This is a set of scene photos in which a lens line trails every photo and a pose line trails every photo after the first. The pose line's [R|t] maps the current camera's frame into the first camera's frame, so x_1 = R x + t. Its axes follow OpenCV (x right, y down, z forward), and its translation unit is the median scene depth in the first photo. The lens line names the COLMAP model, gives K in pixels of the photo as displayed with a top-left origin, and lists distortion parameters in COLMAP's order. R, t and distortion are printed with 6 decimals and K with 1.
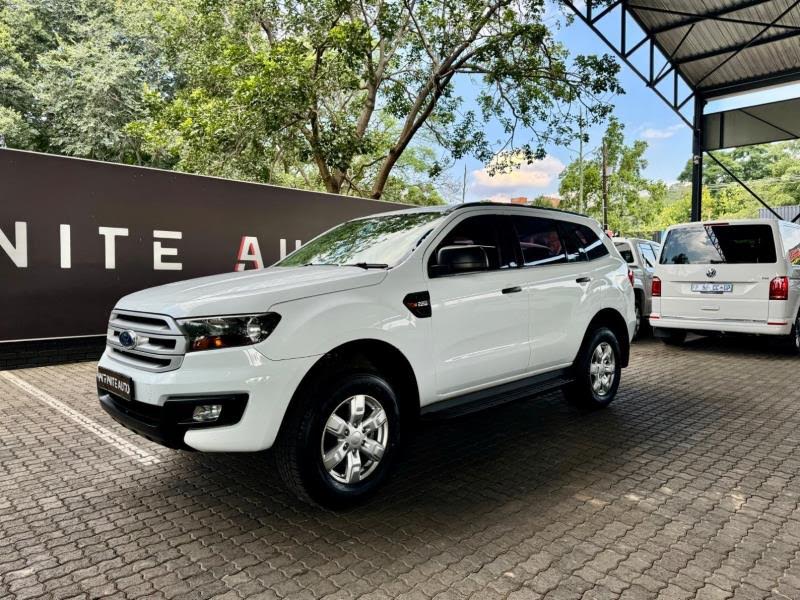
lens RADIAL K [[551.8, 0, 399.0], [0, 551.8, 306.9], [0, 0, 1]] dist [0.036605, -0.042242]
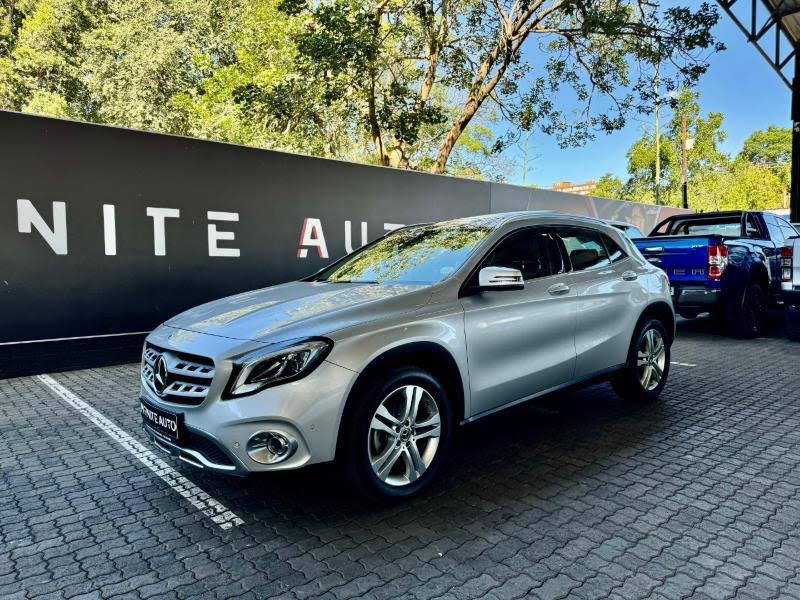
lens RADIAL K [[555.3, 0, 401.4], [0, 555.3, 309.9], [0, 0, 1]] dist [0.036131, -0.042222]
pose [[0.997808, -0.008024, -0.065681, -0.072880], [0.009592, 0.999675, 0.023599, -0.000950], [0.065470, -0.024177, 0.997562, 0.126837]]
